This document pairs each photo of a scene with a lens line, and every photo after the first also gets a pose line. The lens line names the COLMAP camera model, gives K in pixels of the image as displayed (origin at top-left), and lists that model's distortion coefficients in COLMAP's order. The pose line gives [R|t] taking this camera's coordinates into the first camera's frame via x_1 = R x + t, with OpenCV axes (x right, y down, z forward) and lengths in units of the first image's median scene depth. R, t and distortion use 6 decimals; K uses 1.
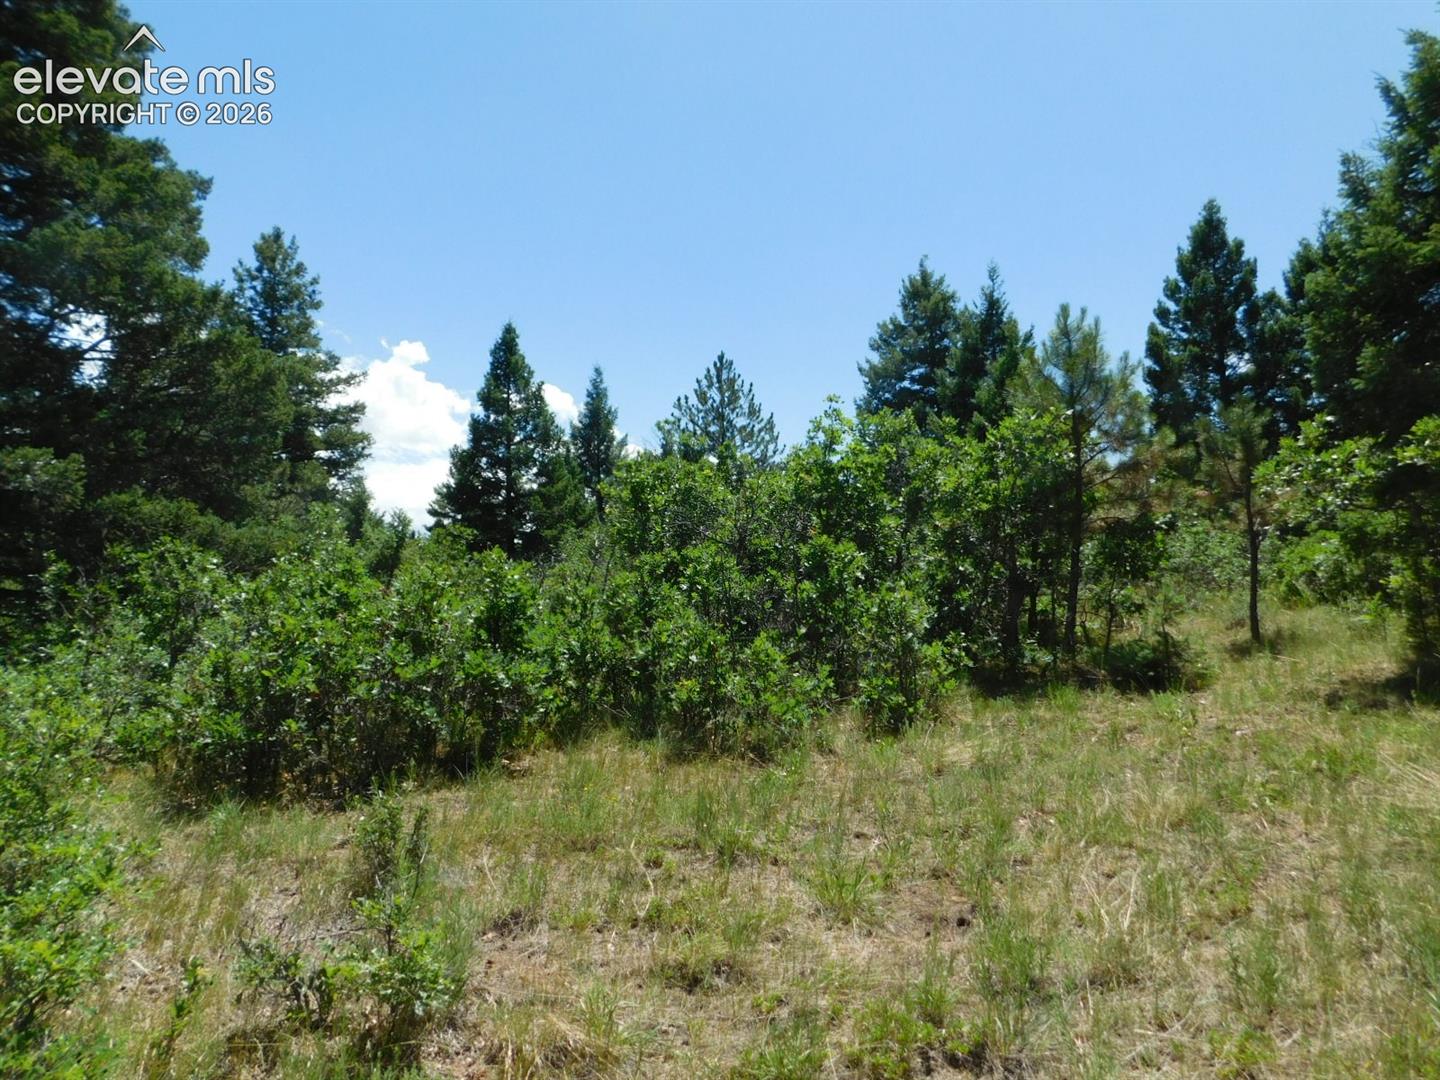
lens RADIAL K [[956.0, 0, 720.0], [0, 956.0, 540.0], [0, 0, 1]] dist [-0.037226, 0.016845]
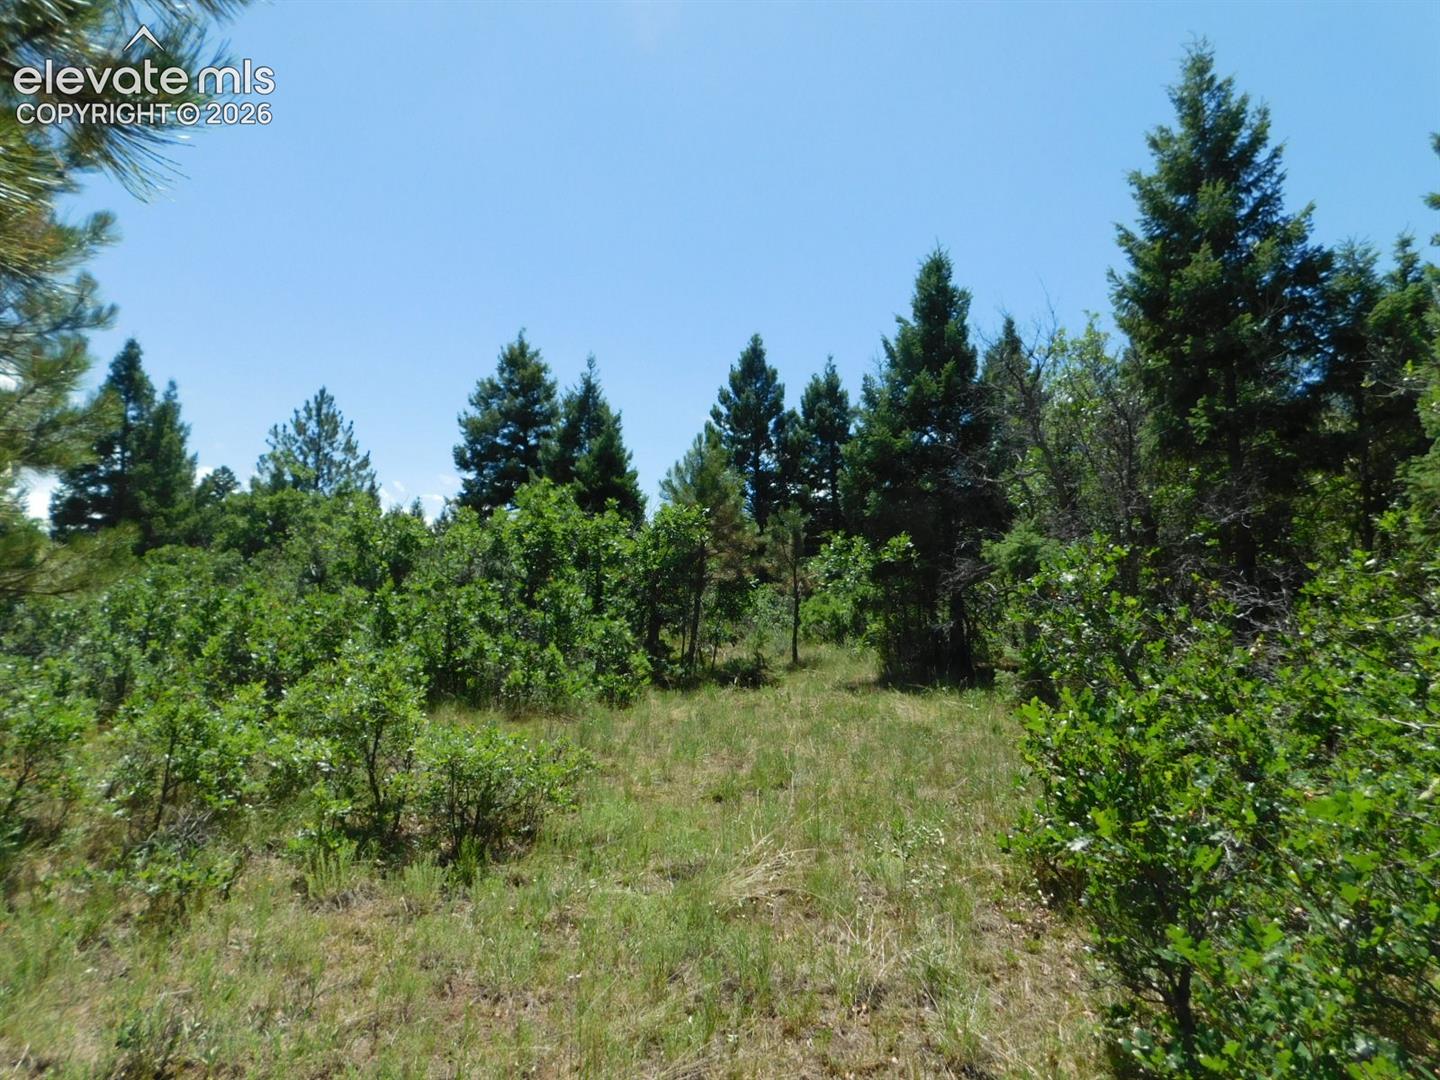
lens RADIAL K [[953.7, 0, 720.0], [0, 953.7, 540.0], [0, 0, 1]] dist [-0.074112, 0.055686]
pose [[0.881573, 0.076017, 0.465886, -0.114804], [-0.056533, 0.996847, -0.055677, -0.000121], [-0.468649, 0.022745, 0.883091, -0.130028]]
